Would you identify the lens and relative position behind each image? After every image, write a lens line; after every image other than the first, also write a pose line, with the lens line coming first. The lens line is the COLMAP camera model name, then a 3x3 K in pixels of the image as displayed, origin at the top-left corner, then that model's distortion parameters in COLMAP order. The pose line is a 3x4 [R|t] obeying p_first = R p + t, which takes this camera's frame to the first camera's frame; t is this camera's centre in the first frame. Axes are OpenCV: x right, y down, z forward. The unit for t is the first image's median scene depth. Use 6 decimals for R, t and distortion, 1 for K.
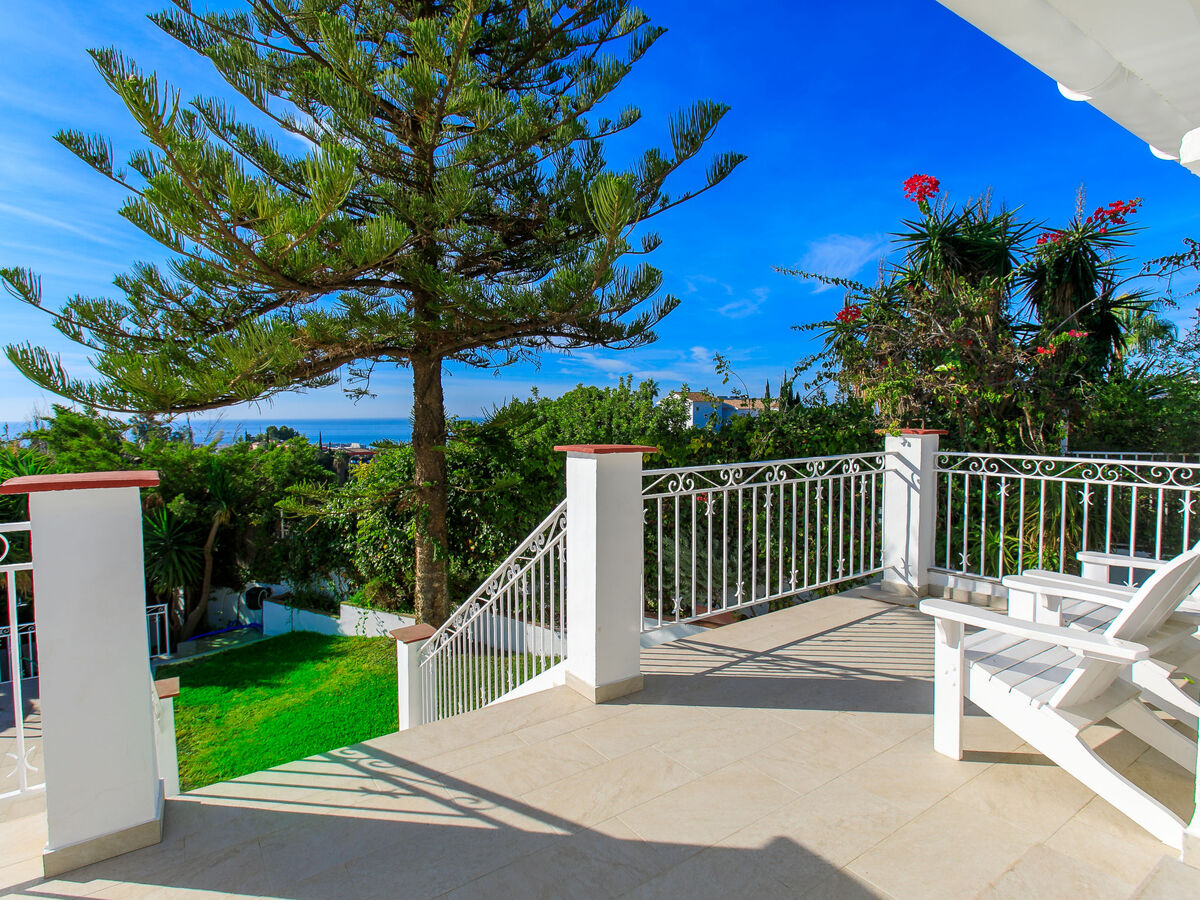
lens RADIAL K [[659.4, 0, 591.2], [0, 659.4, 443.2], [0, 0, 1]] dist [-0.012104, 0.001401]
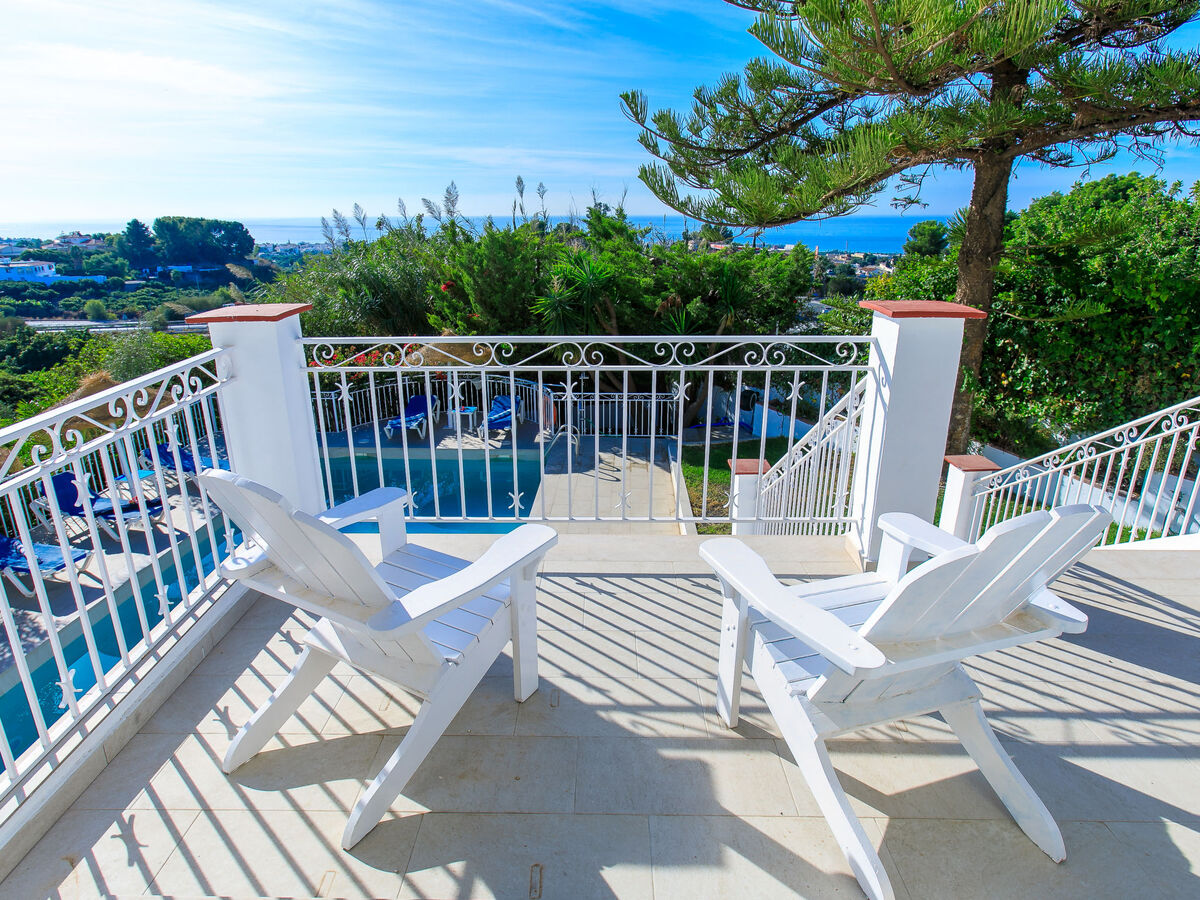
lens RADIAL K [[714.3, 0, 588.1], [0, 714.3, 458.0], [0, 0, 1]] dist [-0.010123, 0.009256]
pose [[0.822857, 0.192173, -0.534768, -0.109593], [-0.031515, 0.955065, 0.294717, -0.011890], [0.567375, -0.225656, 0.791938, -0.118620]]
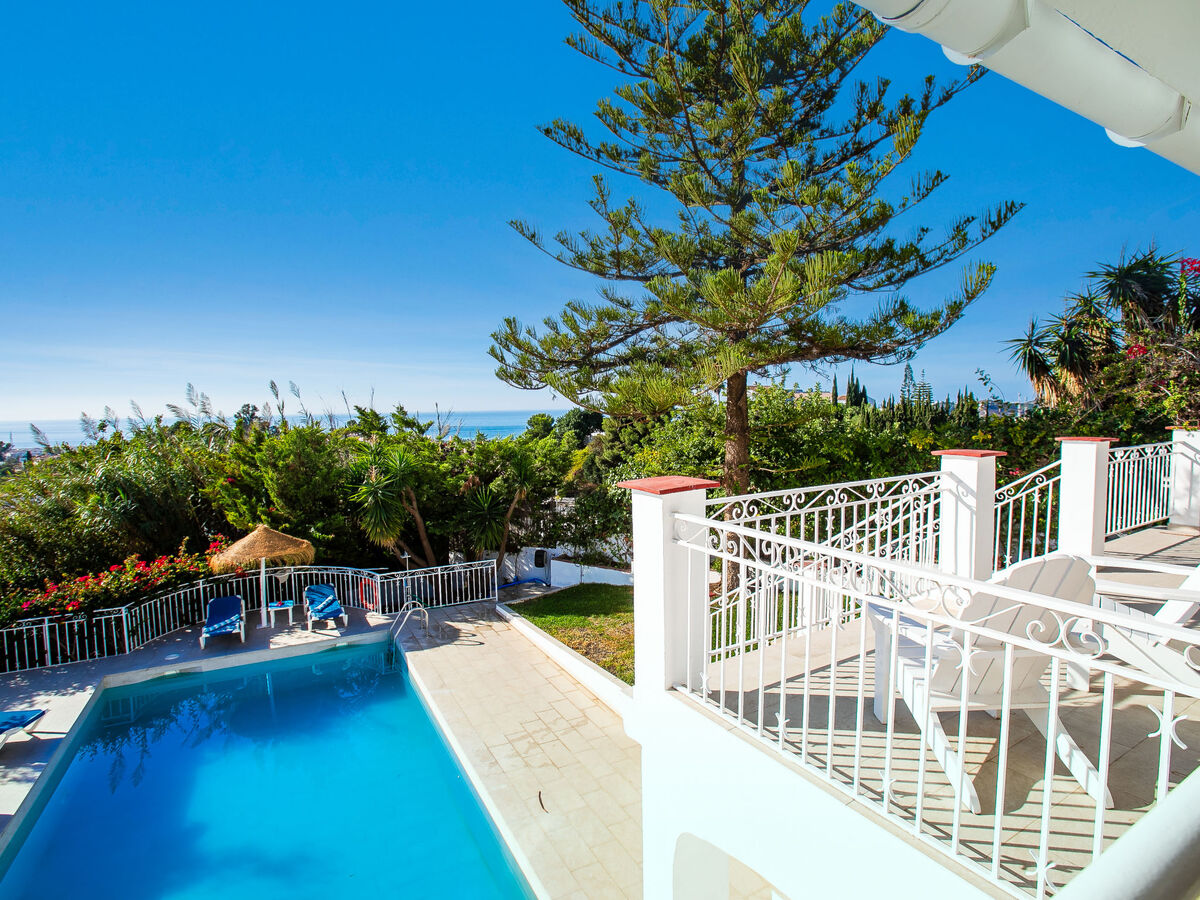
lens RADIAL K [[636.4, 0, 593.6], [0, 636.4, 446.2], [0, 0, 1]] dist [-0.067162, 0.028076]
pose [[0.997820, -0.002161, -0.065961, -0.426816], [0.003330, 0.999839, 0.017622, -0.002329], [0.065913, -0.017803, 0.997667, -0.278563]]
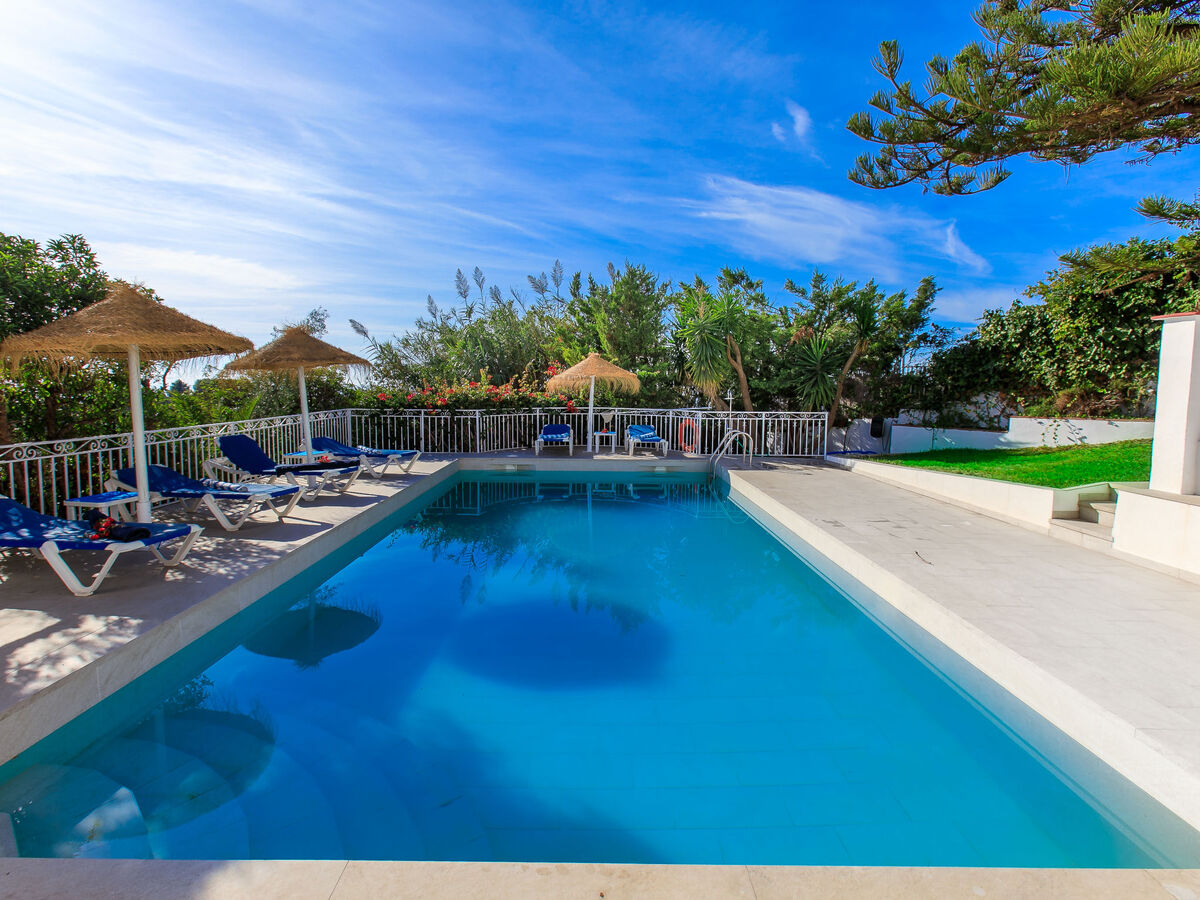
lens RADIAL K [[612.4, 0, 584.3], [0, 612.4, 450.9], [0, 0, 1]] dist [-0.017828, 0.001218]
pose [[0.852052, 0.070393, -0.518703, -0.518004], [-0.041805, 0.996902, 0.066619, 0.298866], [0.521786, -0.035078, 0.852355, -0.172968]]
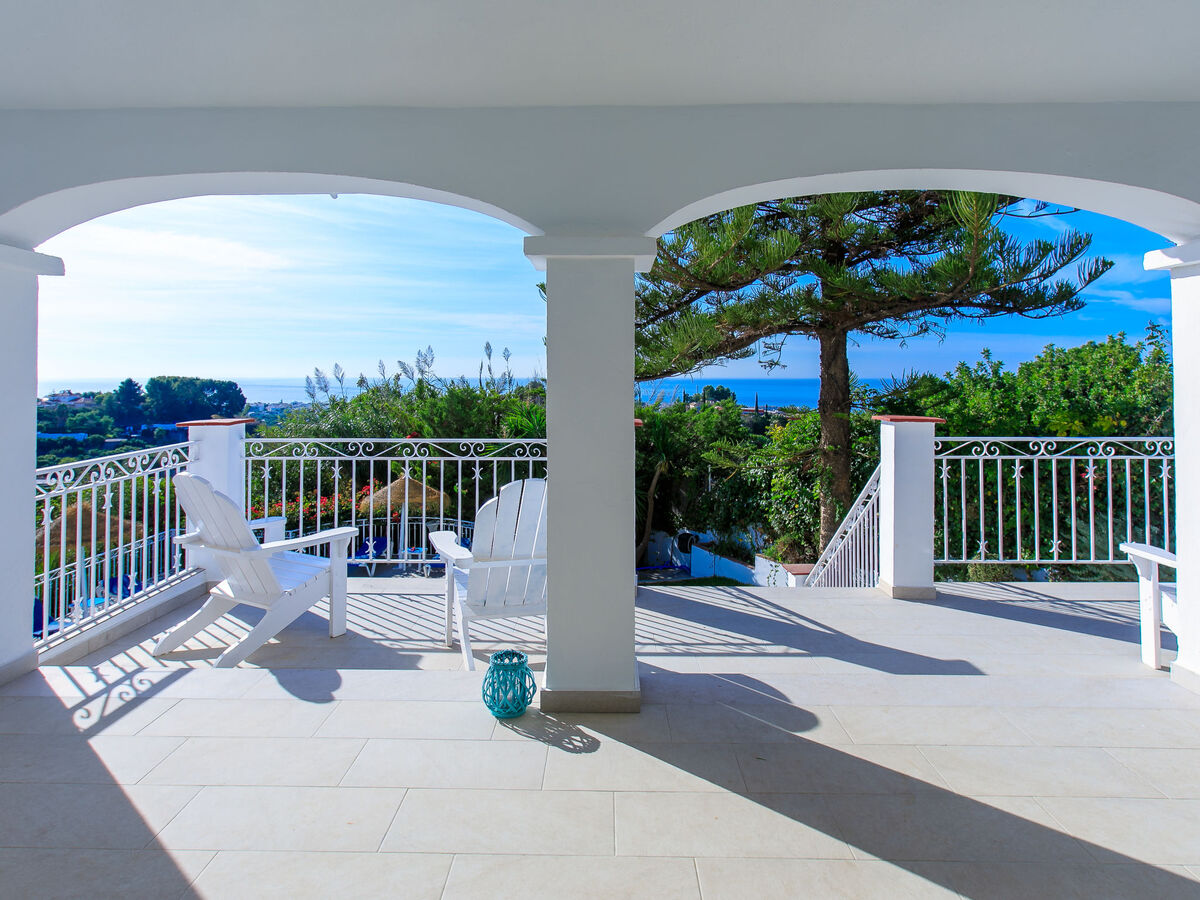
lens RADIAL K [[768.3, 0, 592.0], [0, 768.3, 357.2], [0, 0, 1]] dist [-0.005971, 0.003388]
pose [[0.823148, -0.001452, -0.567825, 0.134391], [-0.036256, 0.997822, -0.055110, -0.002866], [0.566668, 0.065951, 0.821303, -0.248591]]
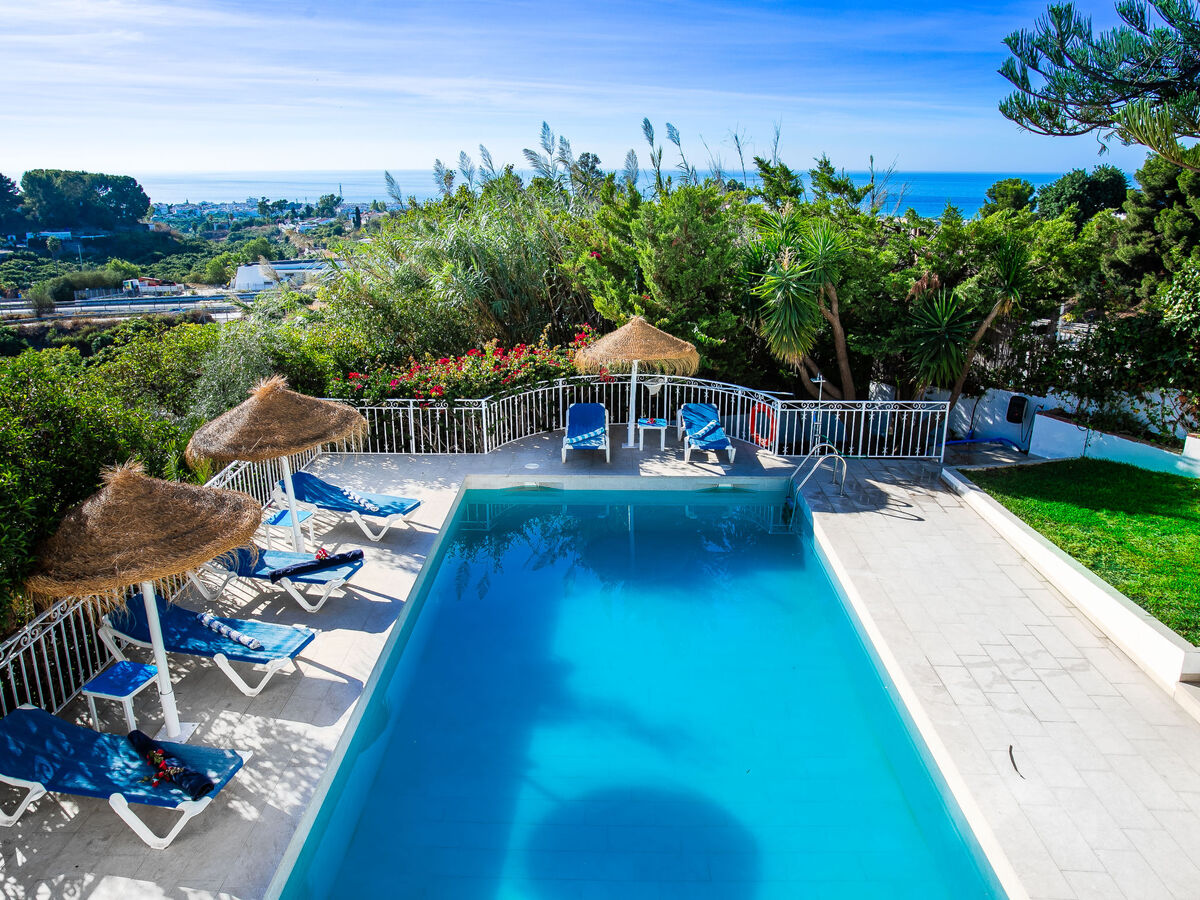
lens RADIAL K [[903.1, 0, 582.9], [0, 903.1, 445.2], [0, 0, 1]] dist [-0.035045, 0.025852]
pose [[0.841137, 0.171486, -0.512914, -0.502540], [-0.034992, 0.963667, 0.264805, 0.001561], [0.539689, -0.204789, 0.816577, -0.287597]]
